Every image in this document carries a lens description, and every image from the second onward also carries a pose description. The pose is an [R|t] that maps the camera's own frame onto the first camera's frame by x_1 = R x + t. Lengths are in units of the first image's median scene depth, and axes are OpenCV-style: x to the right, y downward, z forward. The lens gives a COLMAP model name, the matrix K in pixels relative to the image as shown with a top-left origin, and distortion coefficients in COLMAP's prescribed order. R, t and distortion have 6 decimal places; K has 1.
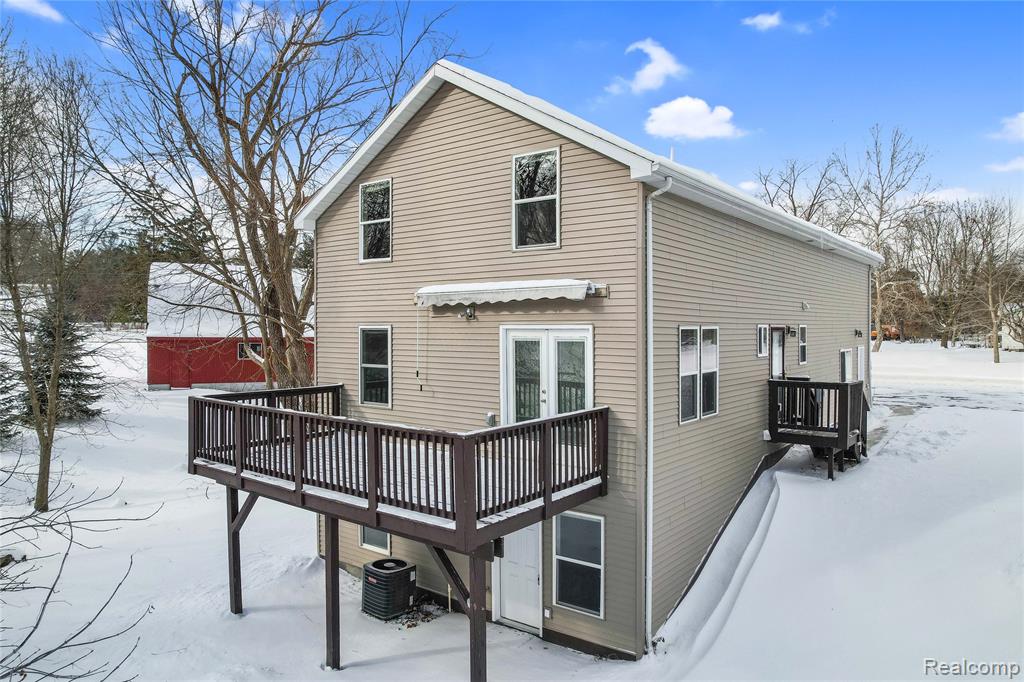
lens RADIAL K [[684.1, 0, 499.5], [0, 684.1, 340.1], [0, 0, 1]] dist [-0.048528, -0.000868]
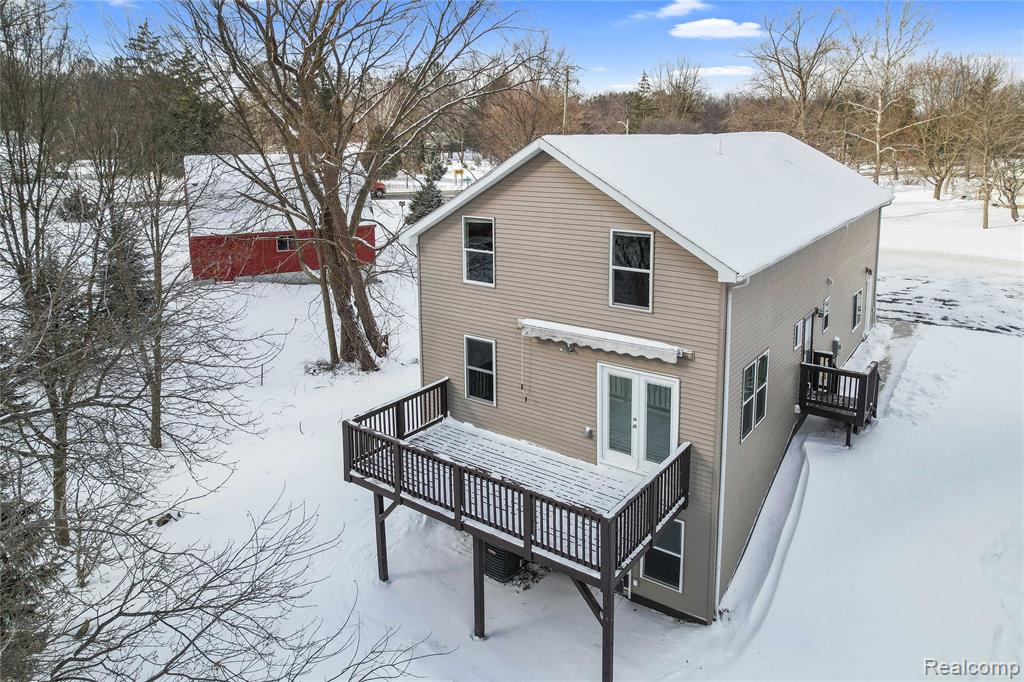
lens RADIAL K [[689.6, 0, 511.4], [0, 689.6, 243.5], [0, 0, 1]] dist [-0.037790, 0.000625]
pose [[0.999380, -0.013698, 0.032429, -0.194223], [0.009297, 0.991184, 0.132165, -0.404958], [-0.033953, -0.131782, 0.990697, -0.199002]]
